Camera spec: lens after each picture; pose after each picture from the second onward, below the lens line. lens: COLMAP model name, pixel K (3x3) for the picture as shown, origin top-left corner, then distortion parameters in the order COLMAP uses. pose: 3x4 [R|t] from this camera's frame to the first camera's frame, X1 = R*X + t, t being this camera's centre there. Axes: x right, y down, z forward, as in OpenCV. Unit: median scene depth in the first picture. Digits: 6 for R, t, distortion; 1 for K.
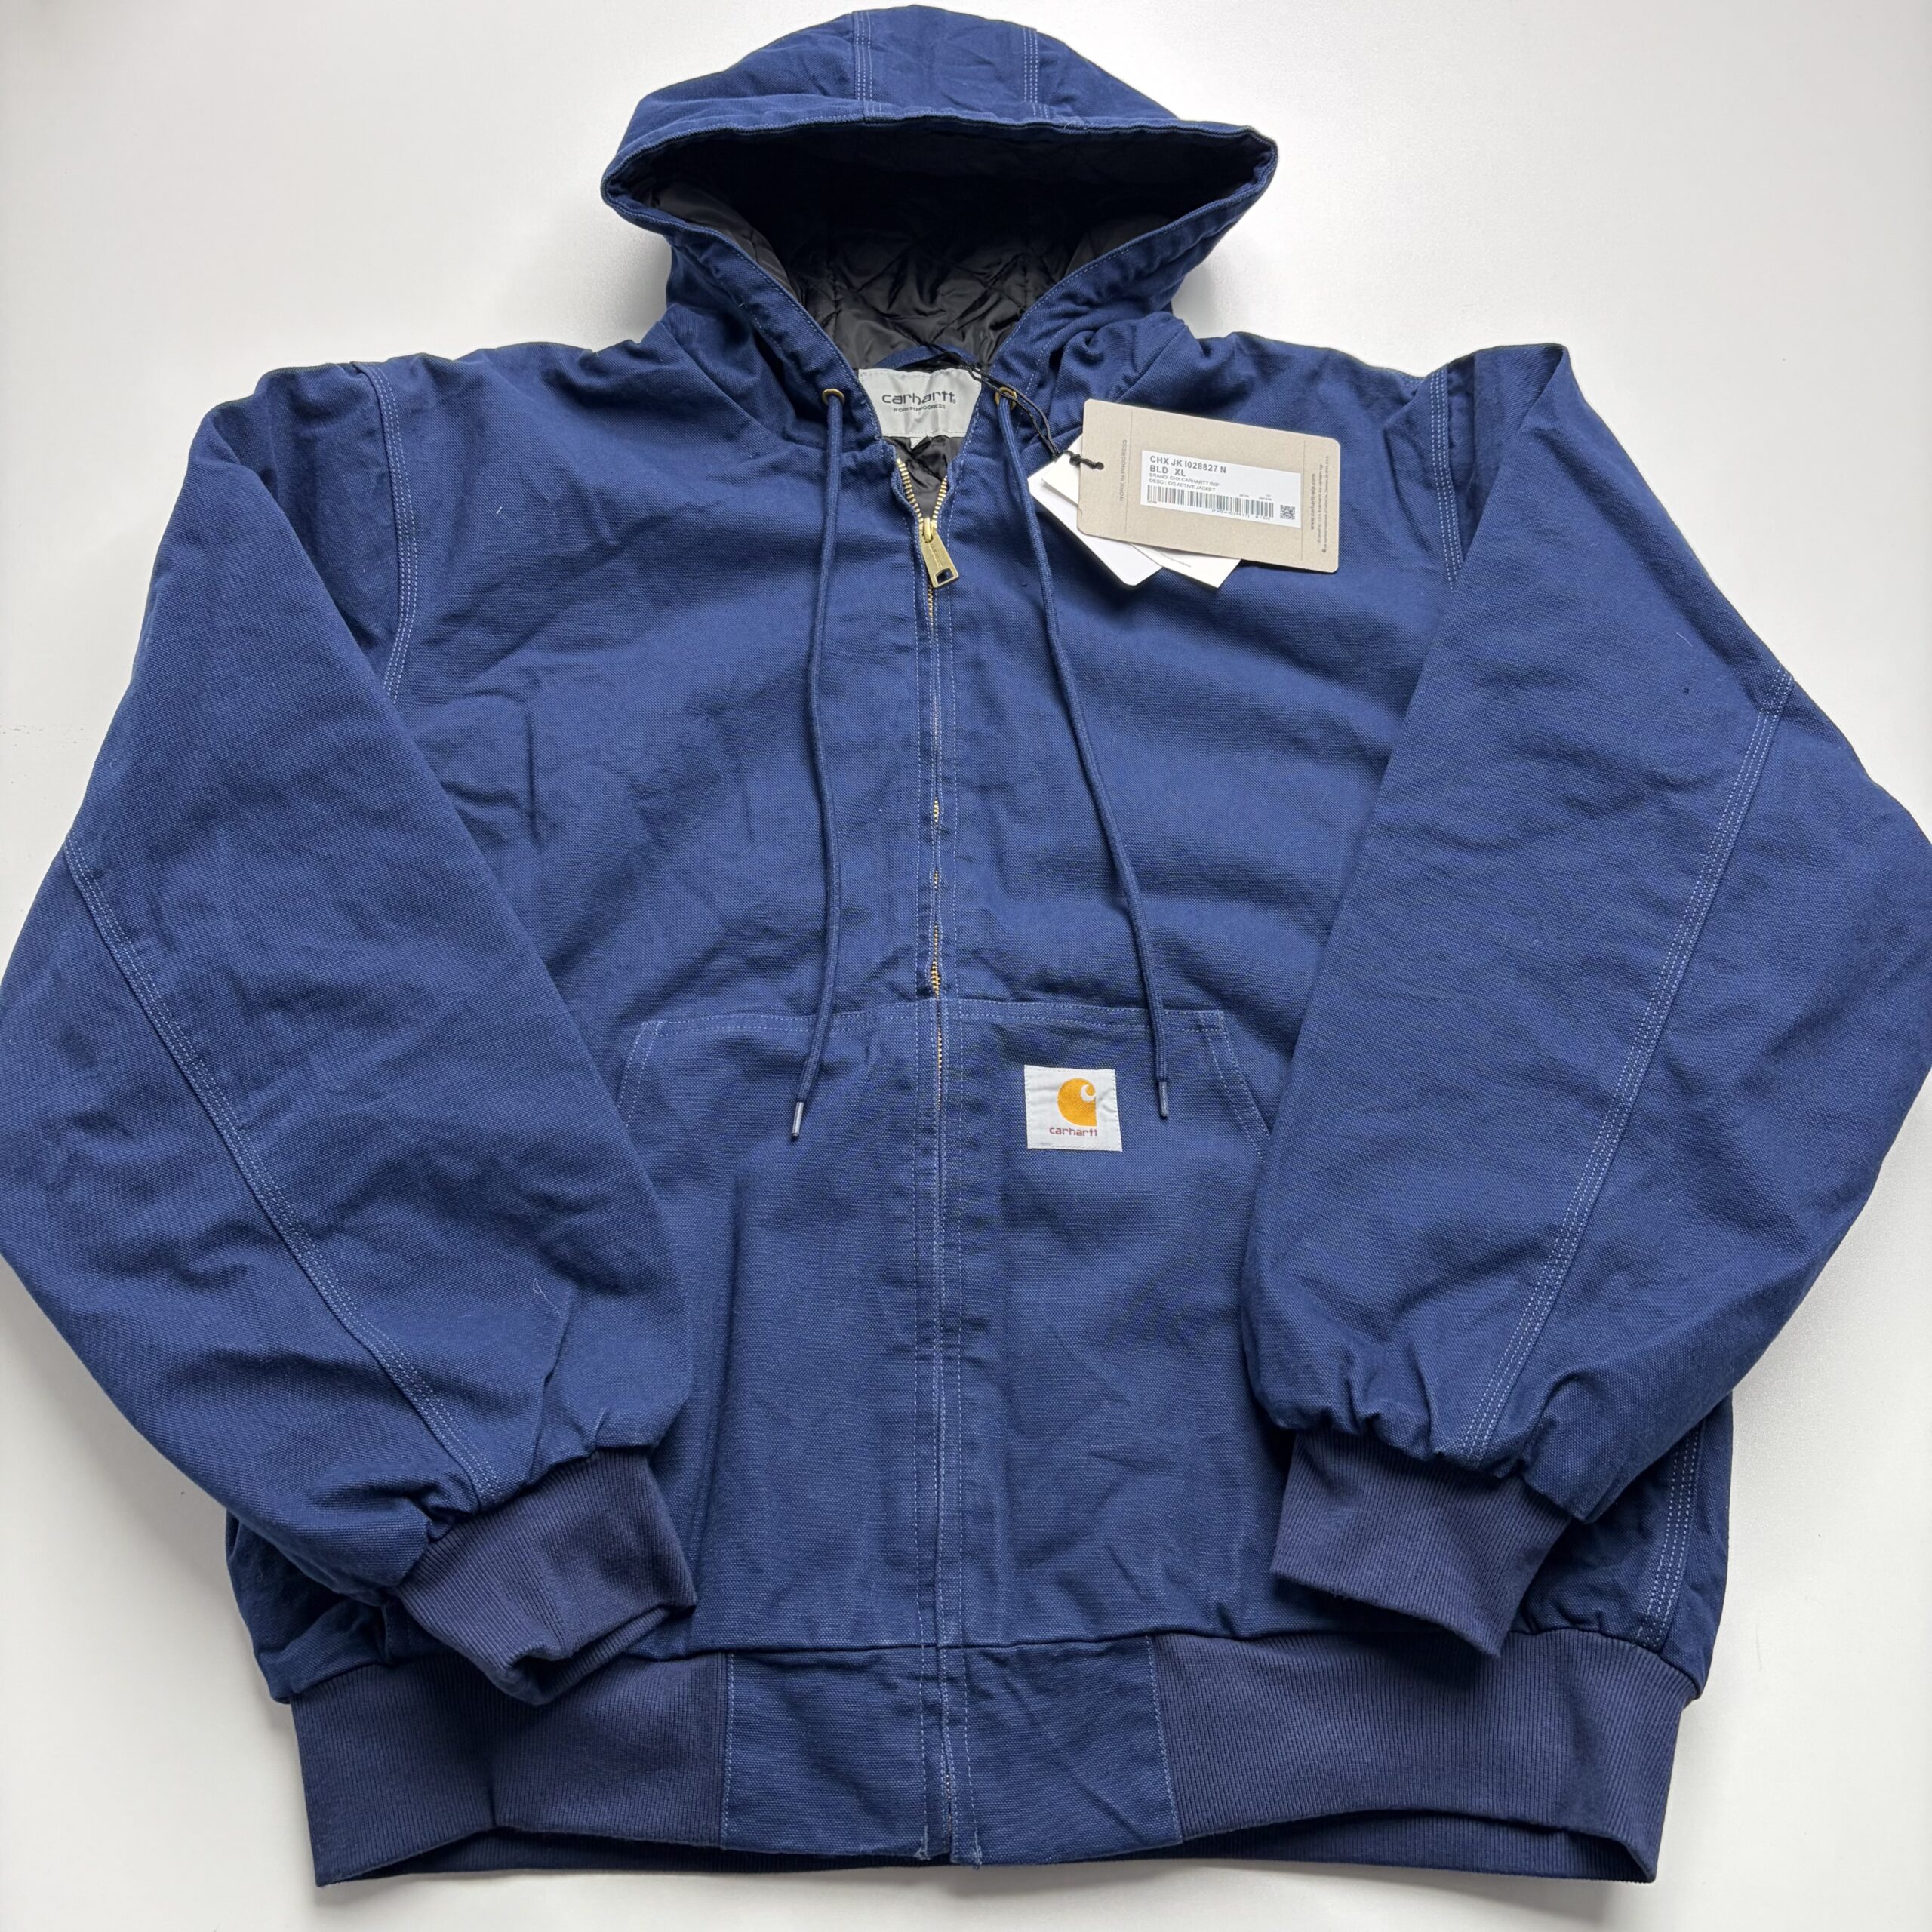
lens RADIAL K [[1936.2, 0, 932.5], [0, 1936.2, 963.7], [0, 0, 1]] dist [0.116201, -0.378424]
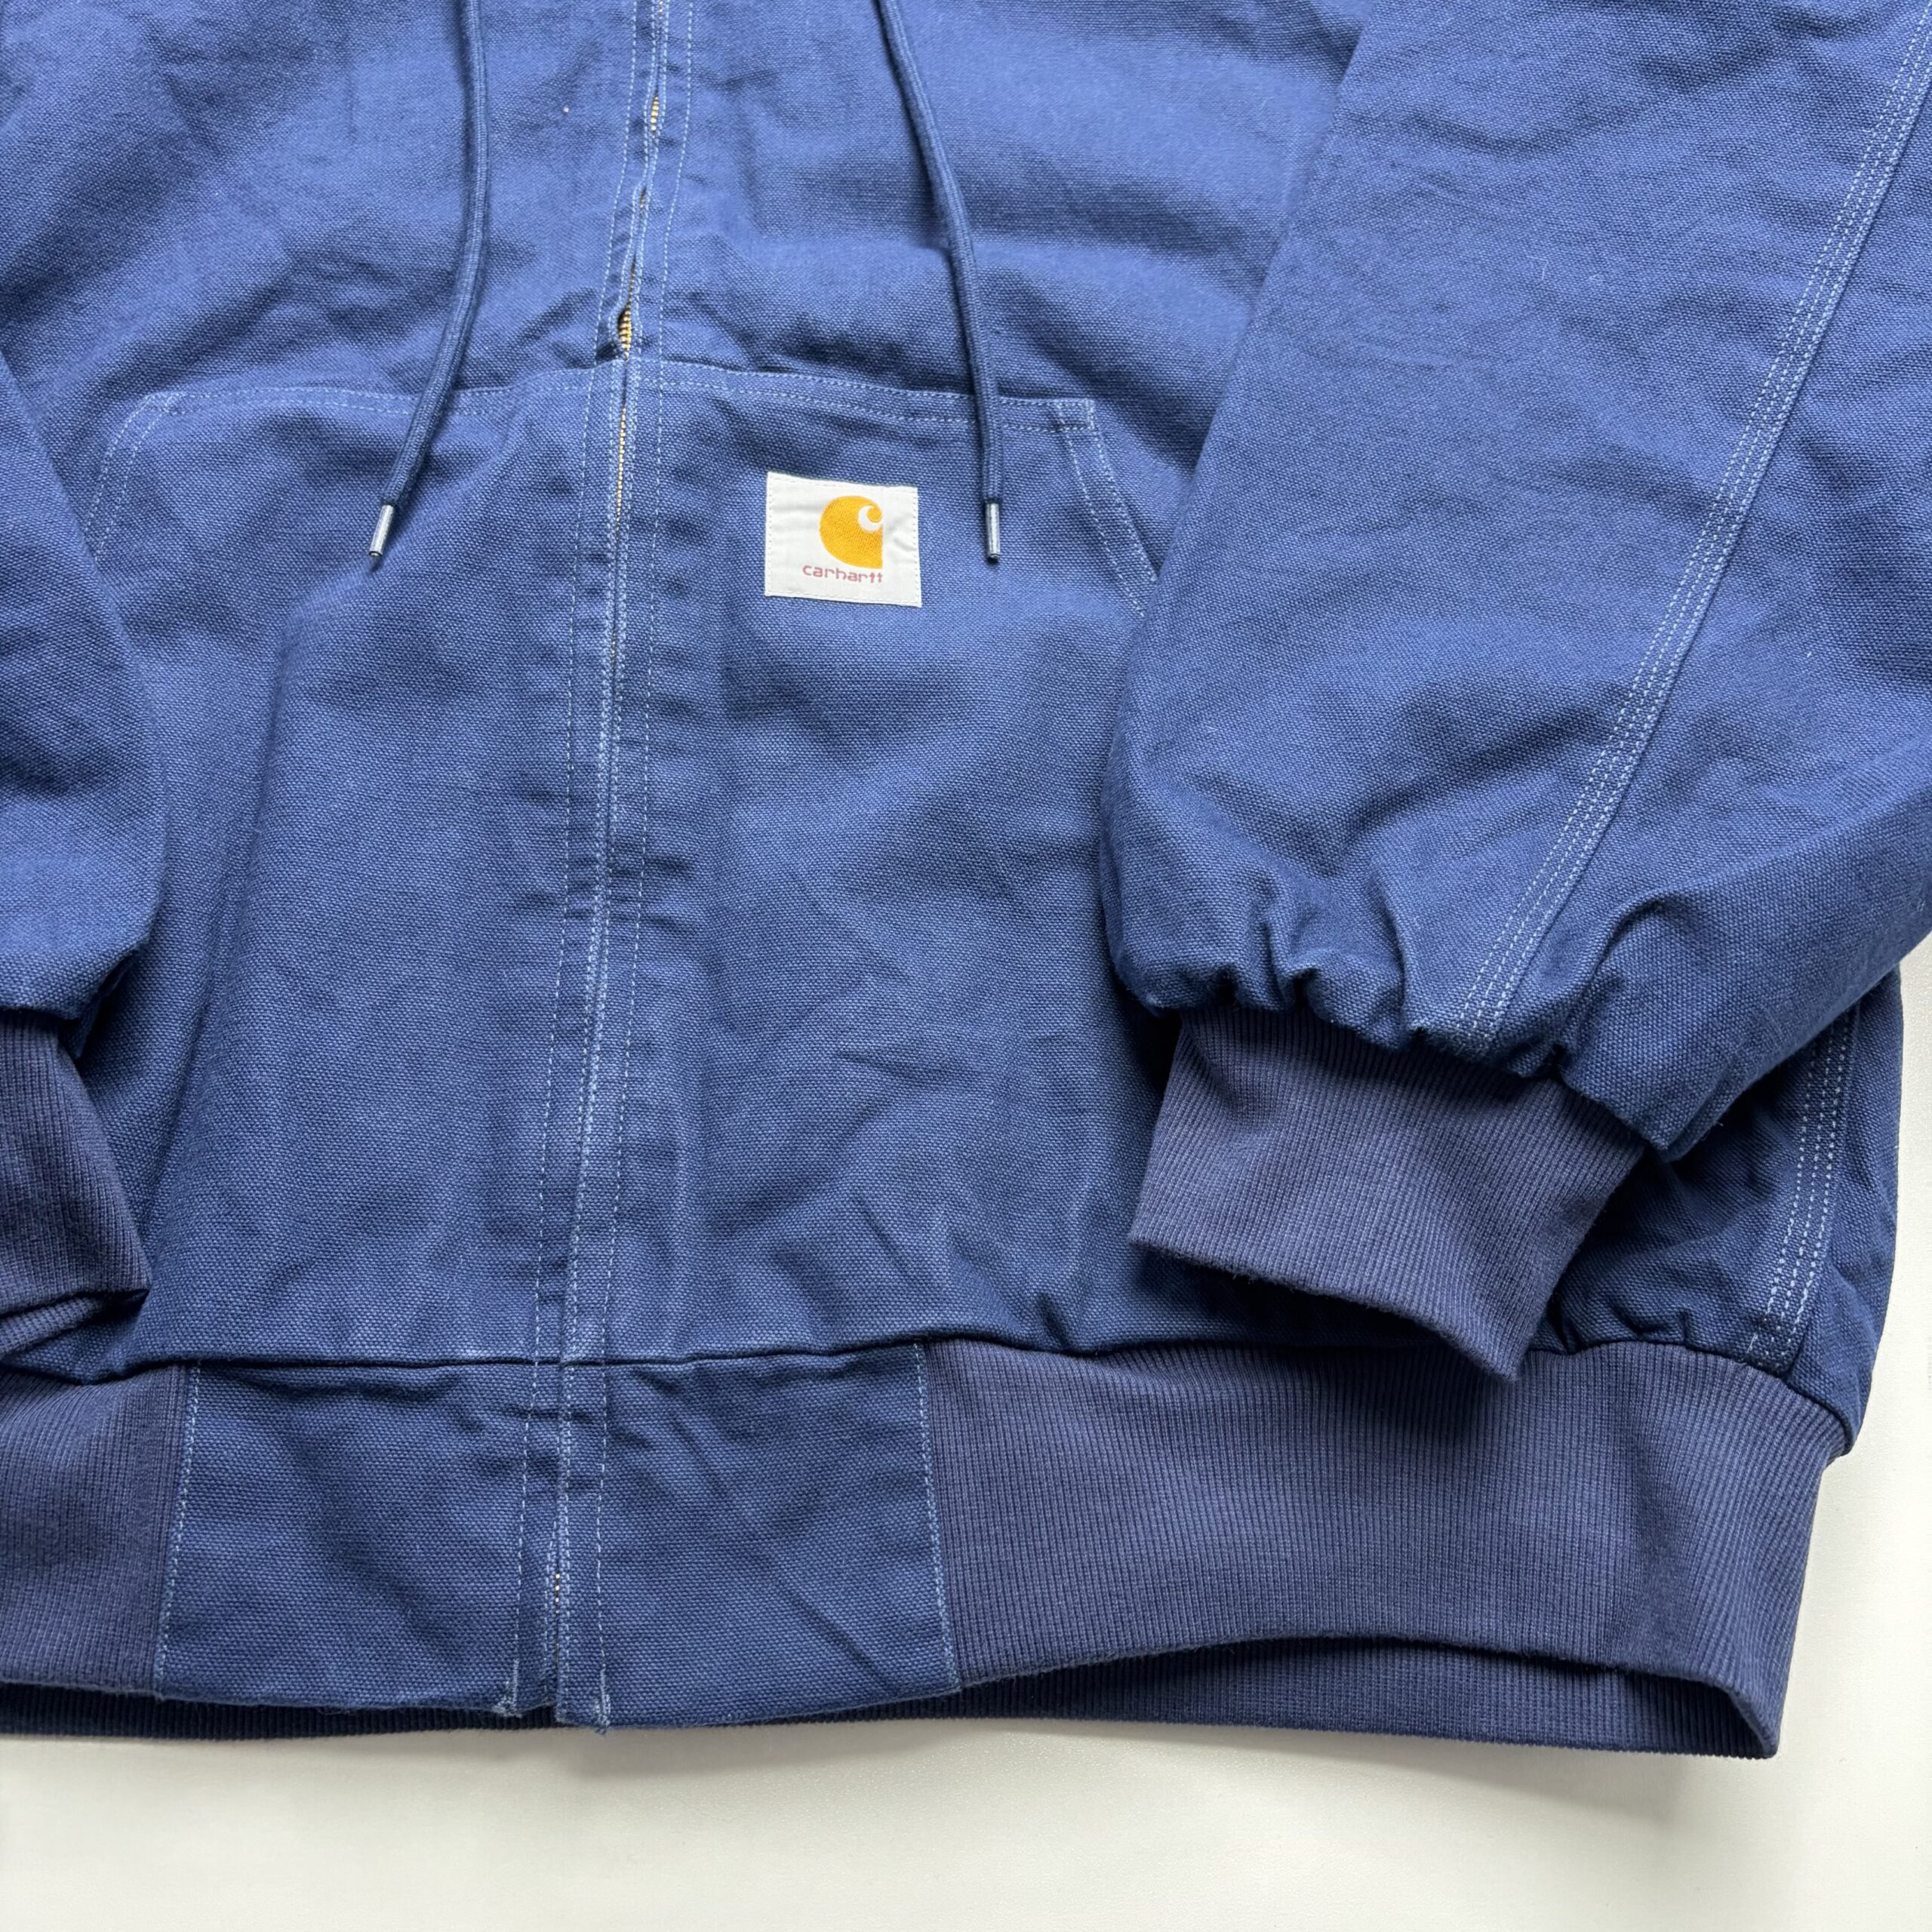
lens RADIAL K [[1936.2, 0, 932.5], [0, 1936.2, 963.7], [0, 0, 1]] dist [0.116201, -0.378424]
pose [[0.999903, 0.005844, 0.012605, 0.099609], [-0.006807, 0.996944, 0.077828, 0.171335], [-0.012112, -0.077906, 0.996887, 0.394324]]
